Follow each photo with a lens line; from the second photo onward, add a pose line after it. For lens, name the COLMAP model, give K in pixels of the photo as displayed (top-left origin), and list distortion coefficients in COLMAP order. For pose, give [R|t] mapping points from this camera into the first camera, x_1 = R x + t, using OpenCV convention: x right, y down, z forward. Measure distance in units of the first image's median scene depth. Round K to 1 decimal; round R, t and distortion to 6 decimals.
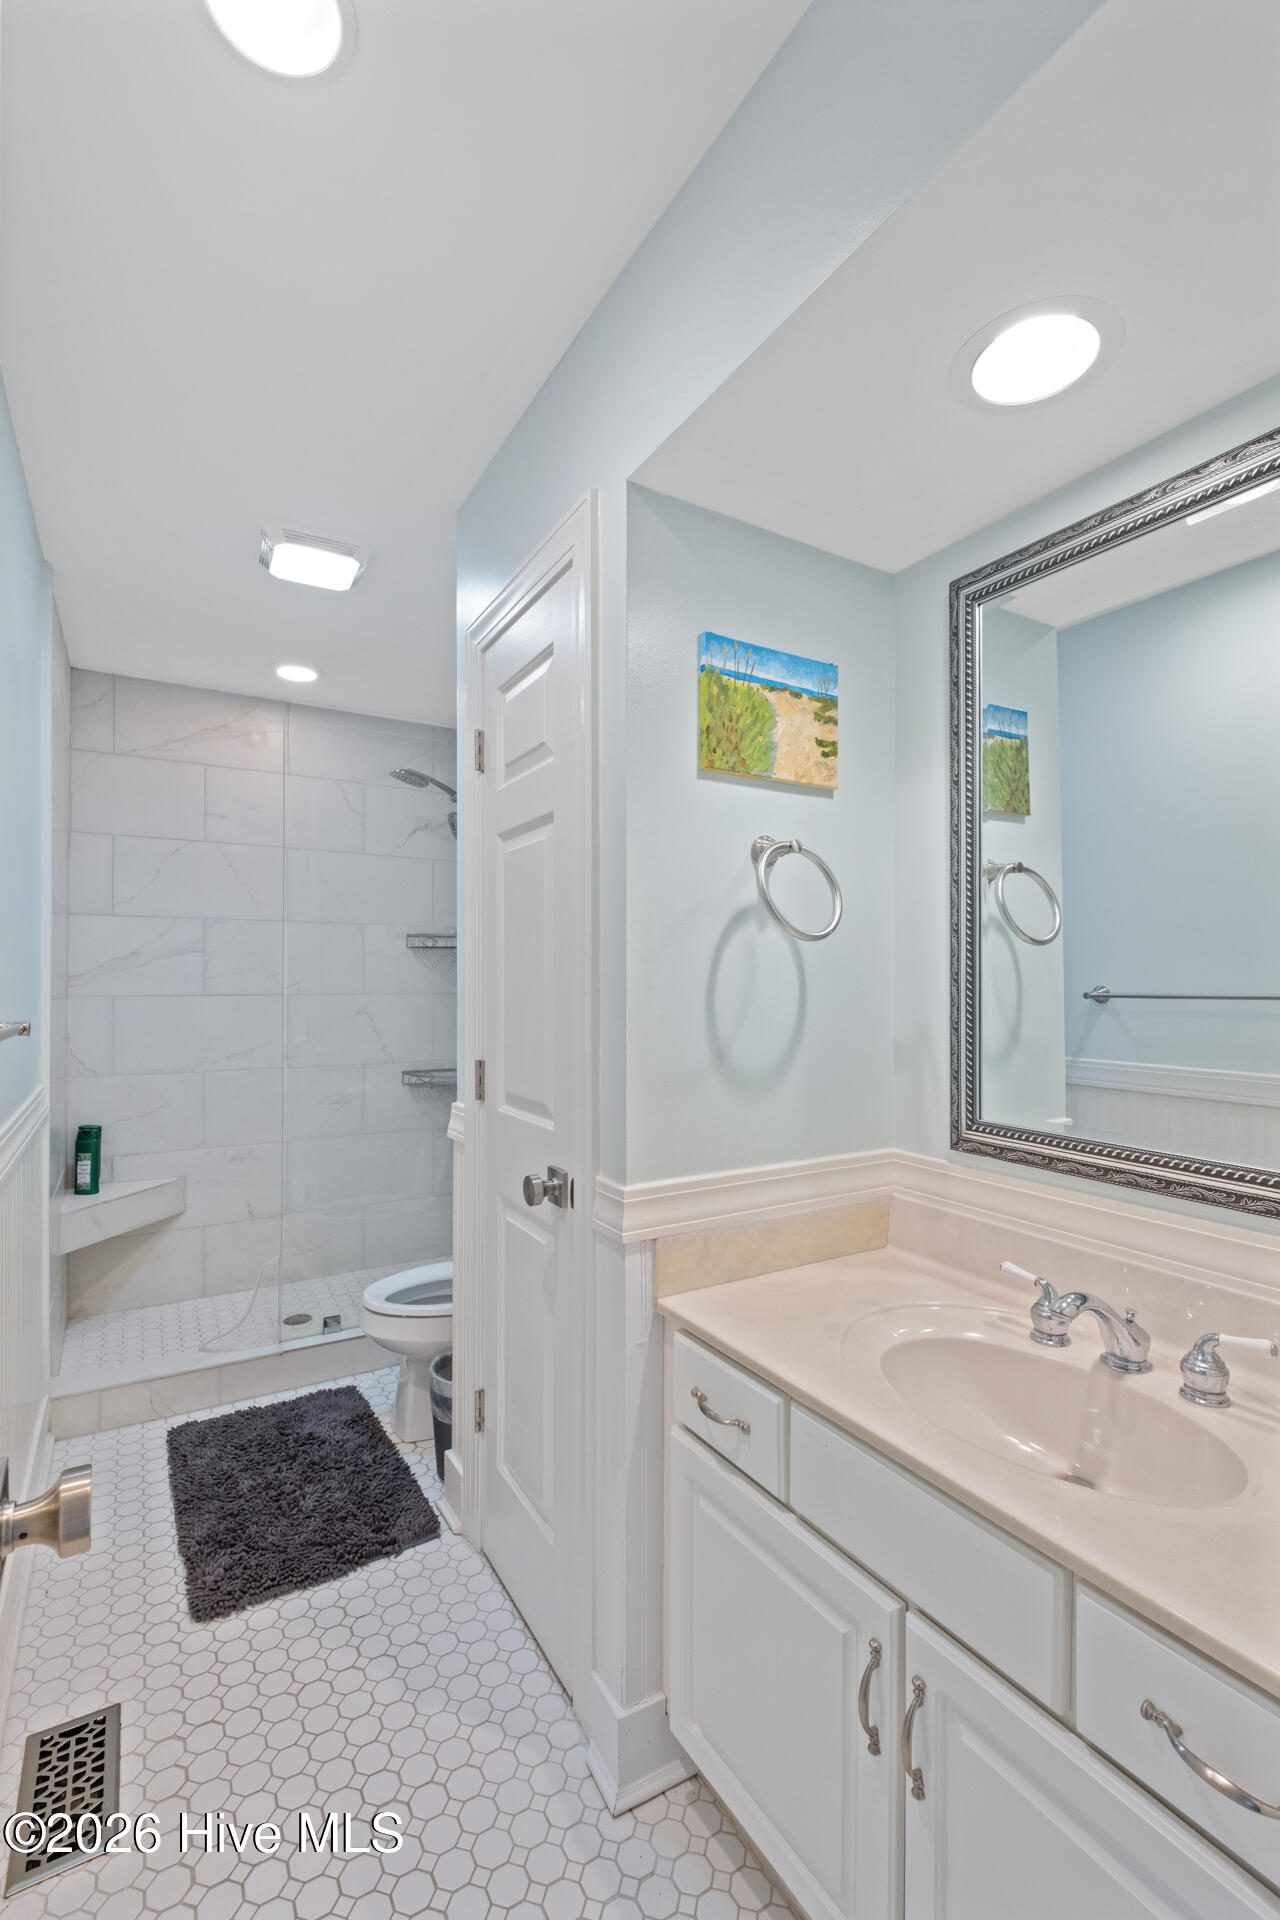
lens RADIAL K [[832.4, 0, 646.4], [0, 832.4, 981.2], [0, 0, 1]] dist [0.000312, -0.004177]
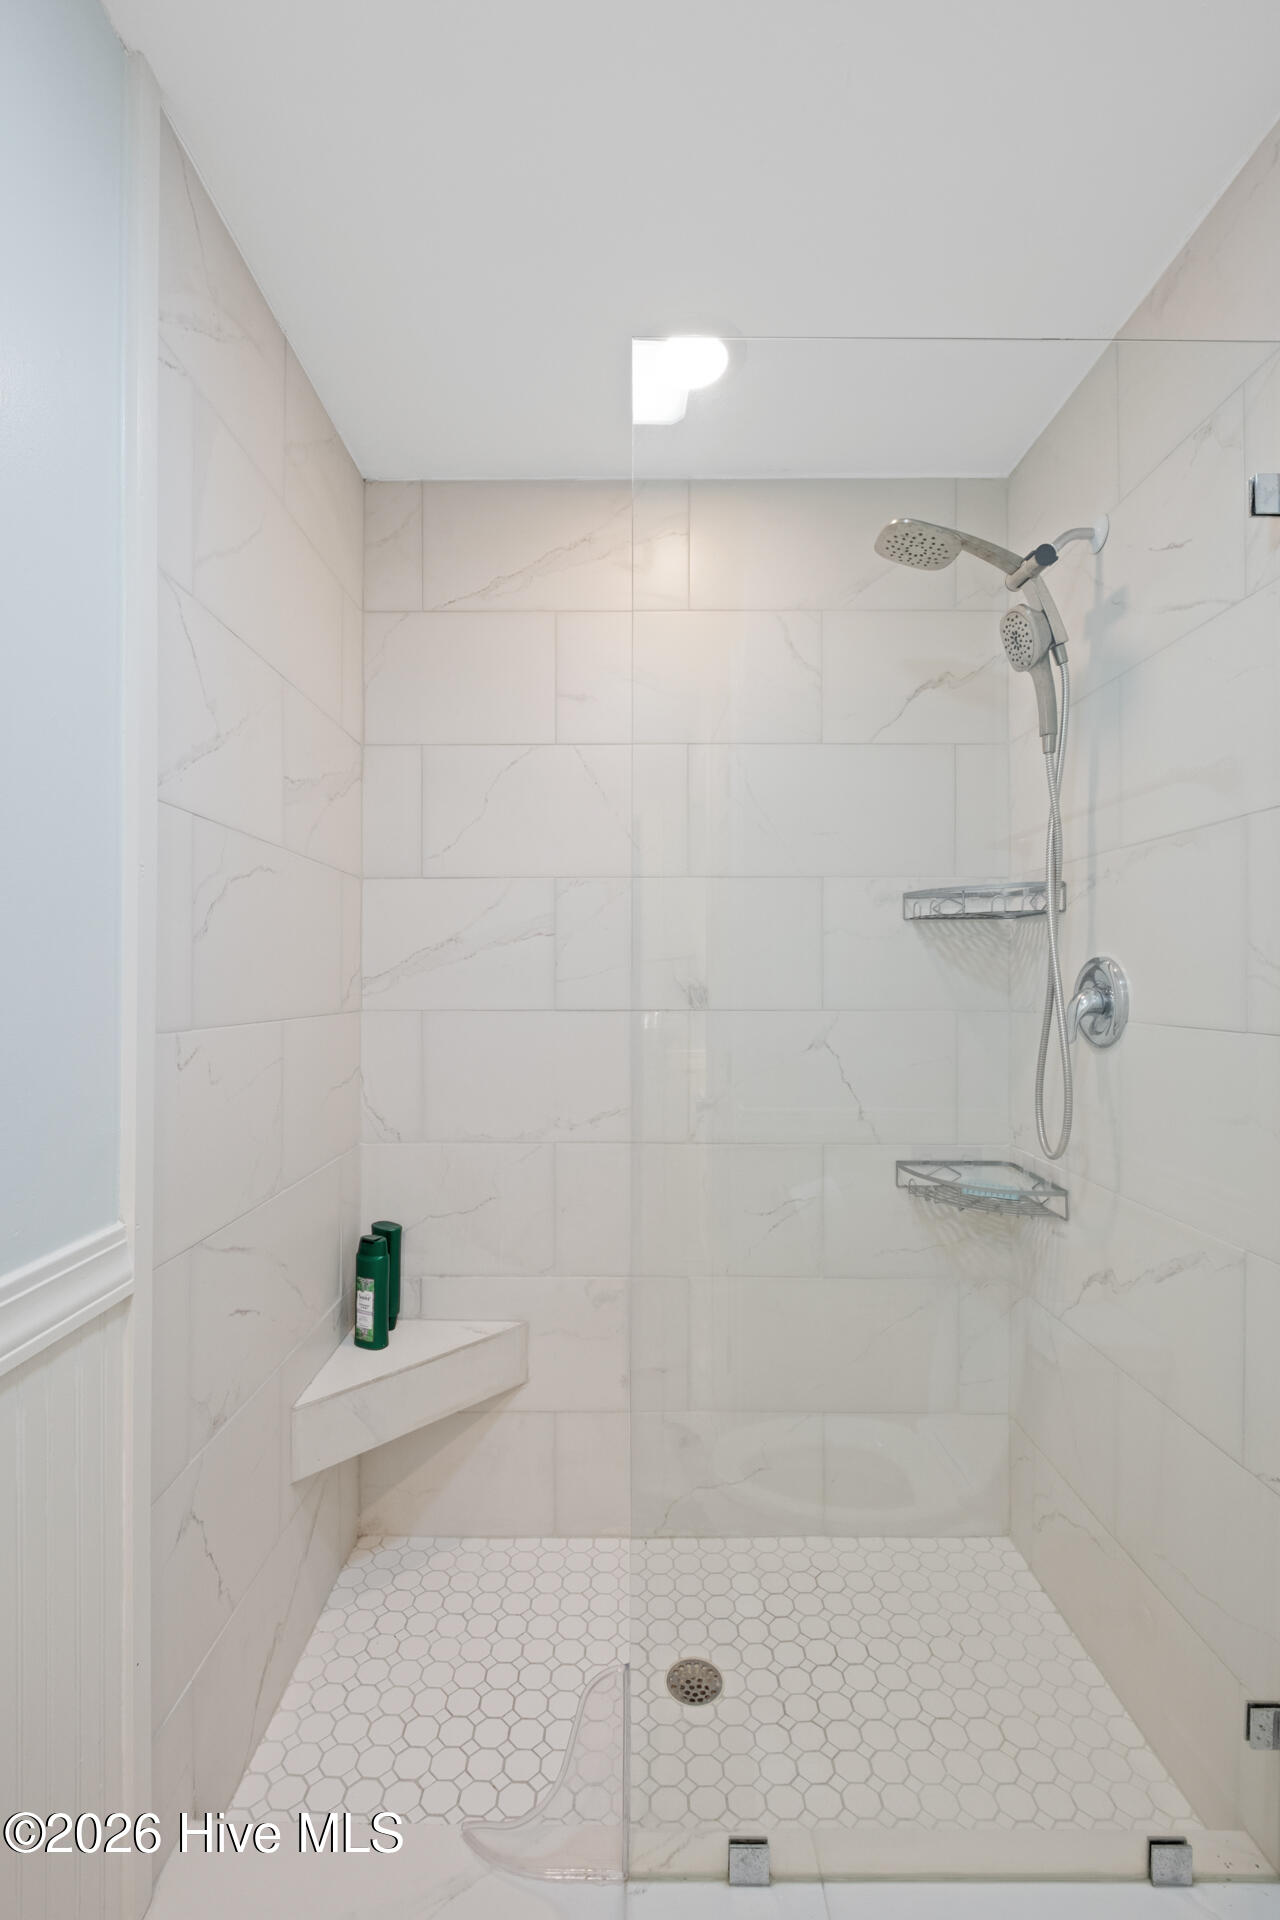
lens RADIAL K [[832.4, 0, 642.2], [0, 832.4, 978.9], [0, 0, 1]] dist [0.000312, -0.004177]
pose [[0.858823, -0.005852, -0.512239, -0.191156], [0.003733, 0.999980, -0.005166, -0.001731], [0.512259, 0.002524, 0.858827, 0.557654]]
